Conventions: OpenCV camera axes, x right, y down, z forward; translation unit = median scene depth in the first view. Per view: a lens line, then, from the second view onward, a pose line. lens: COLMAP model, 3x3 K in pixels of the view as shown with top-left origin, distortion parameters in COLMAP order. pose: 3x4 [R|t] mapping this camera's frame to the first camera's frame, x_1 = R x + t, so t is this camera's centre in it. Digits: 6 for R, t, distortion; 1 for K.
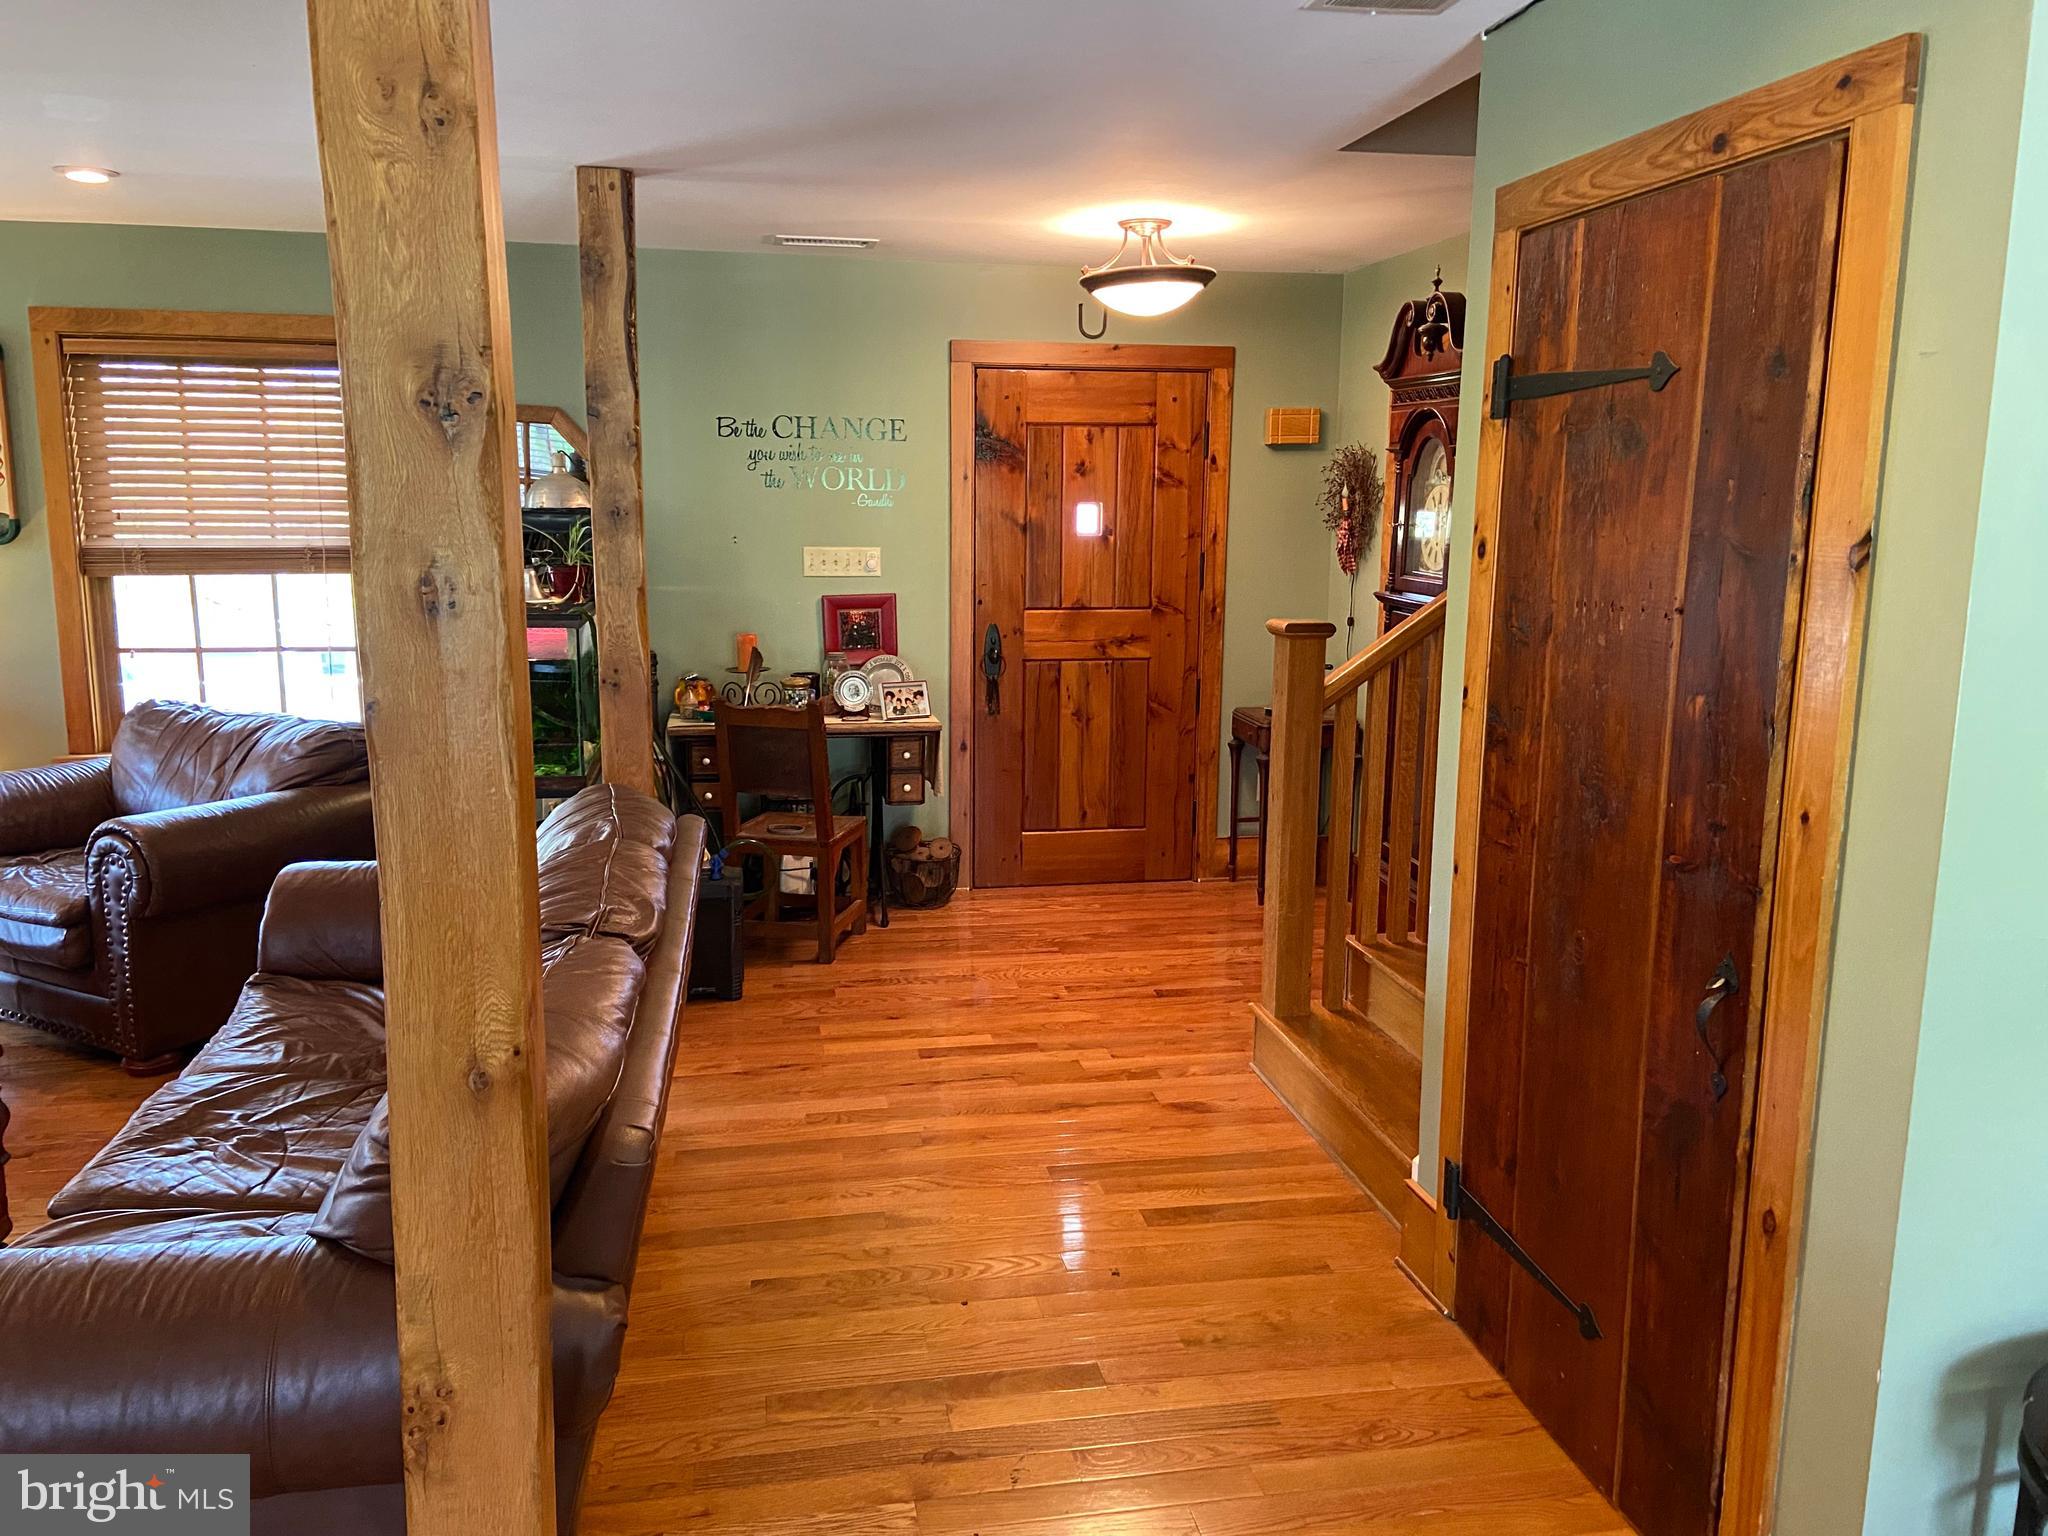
lens RADIAL K [[1568.2, 0, 1044.5], [0, 1568.2, 752.6], [0, 0, 1]] dist [0.112727, -0.137713]
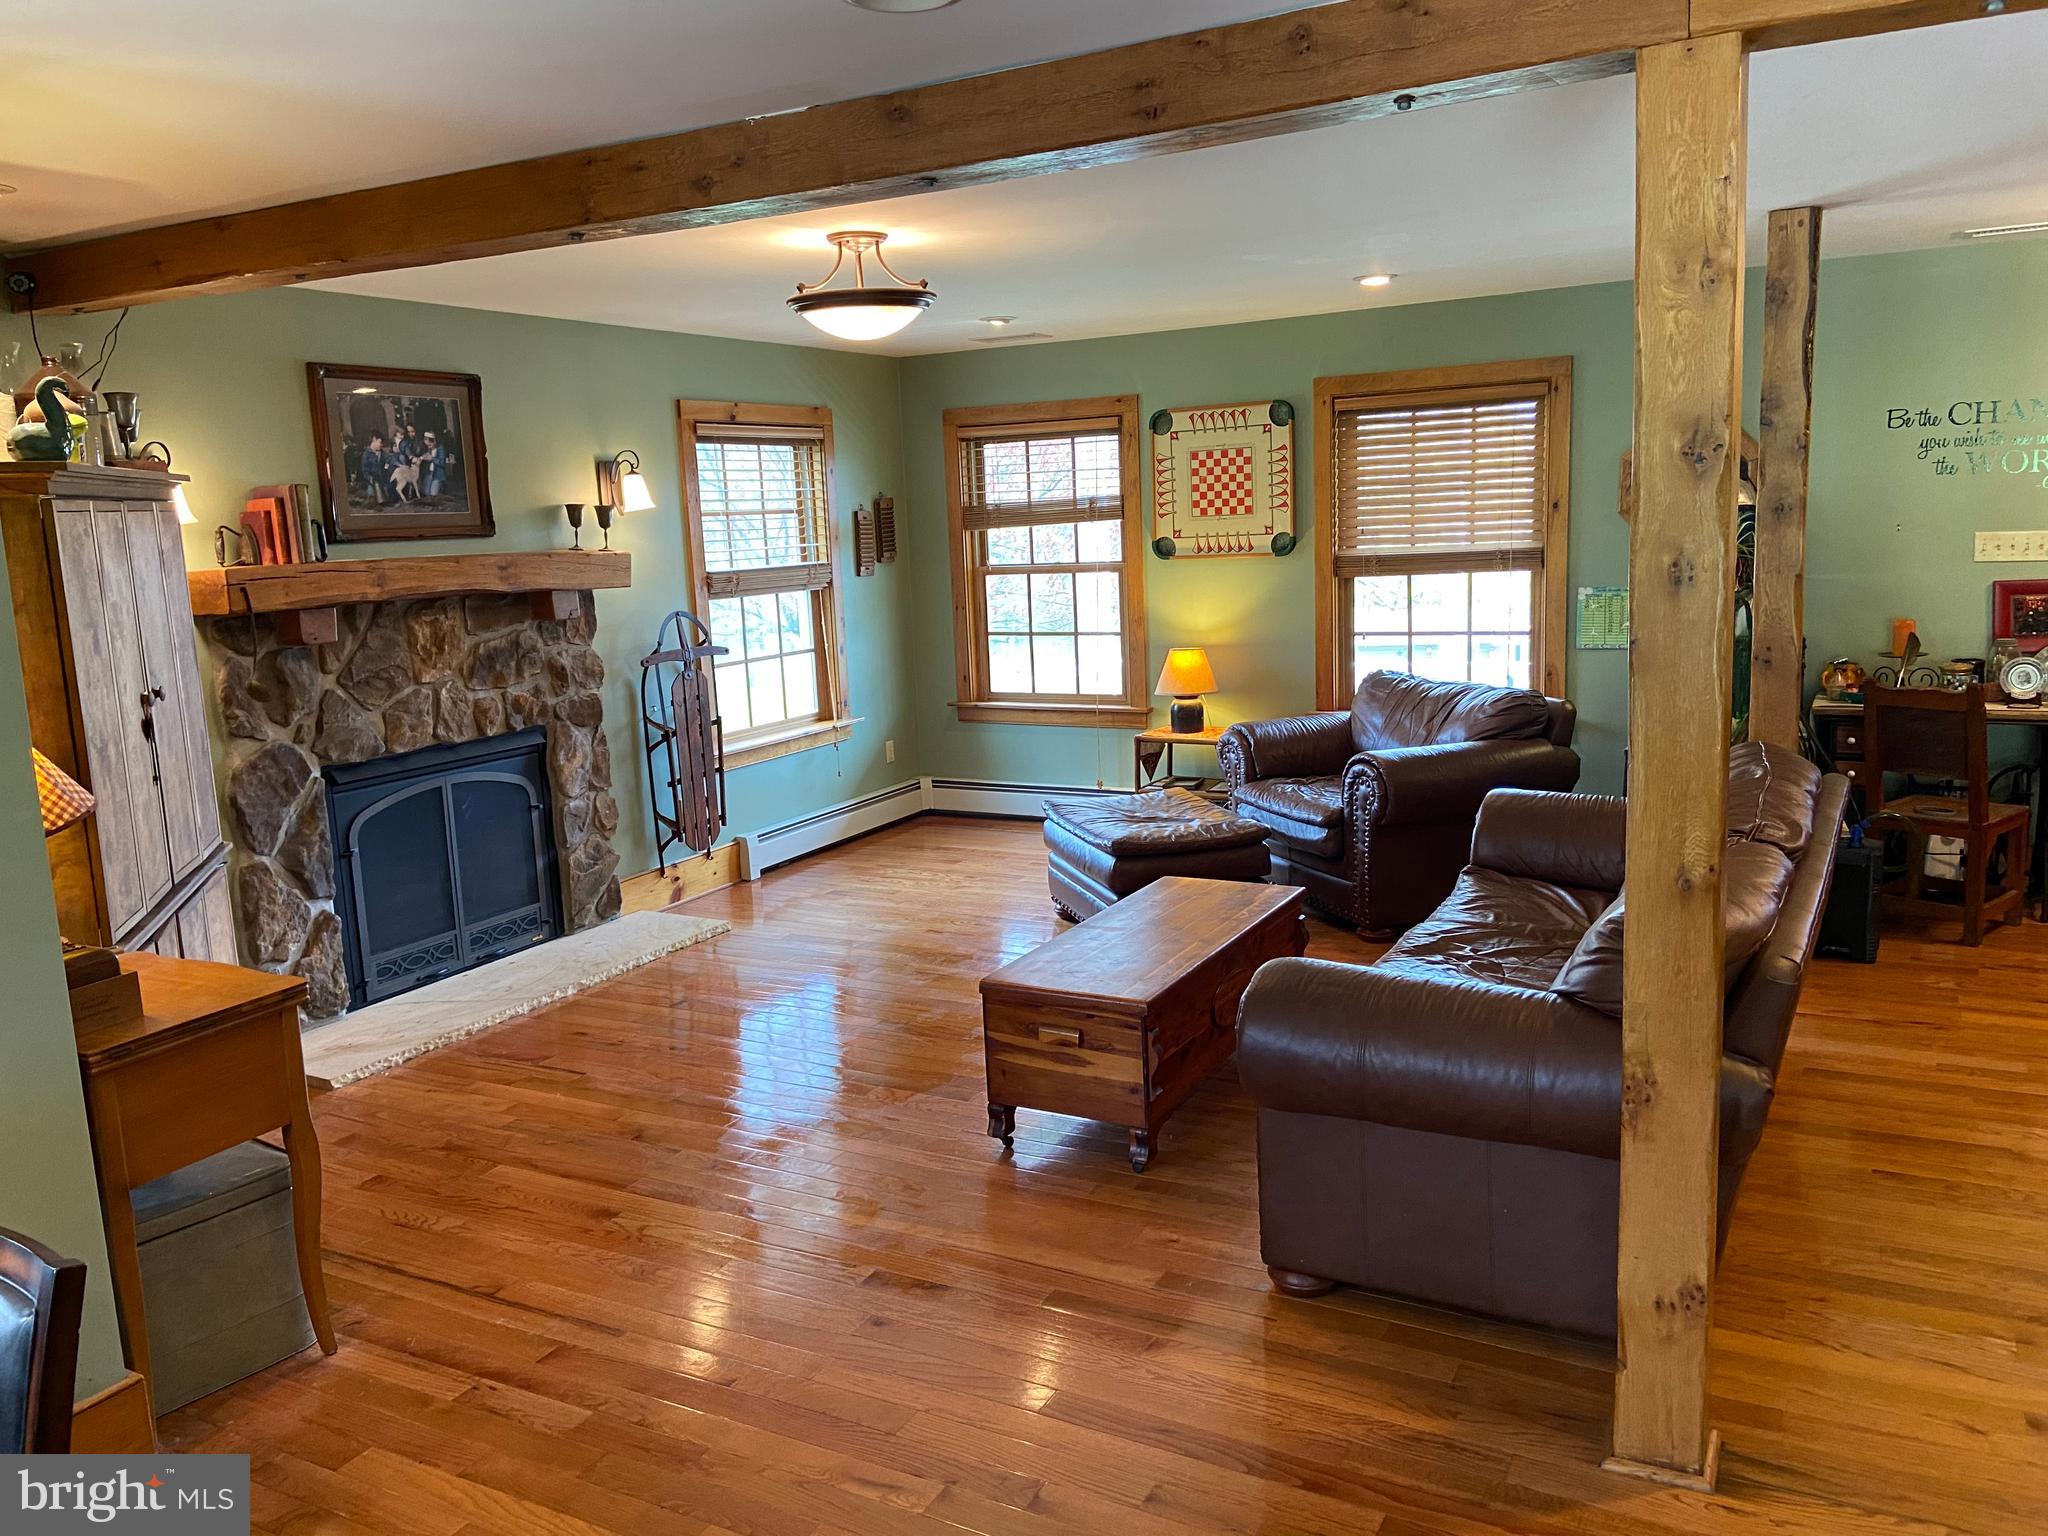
lens RADIAL K [[1568.2, 0, 982.0], [0, 1568.2, 751.3], [0, 0, 1]] dist [0.112727, -0.137713]
pose [[0.759795, 0.056598, -0.647694, 0.047270], [-0.057144, 0.998162, 0.020189, 0.031451], [0.647646, 0.021673, 0.761633, -0.240044]]
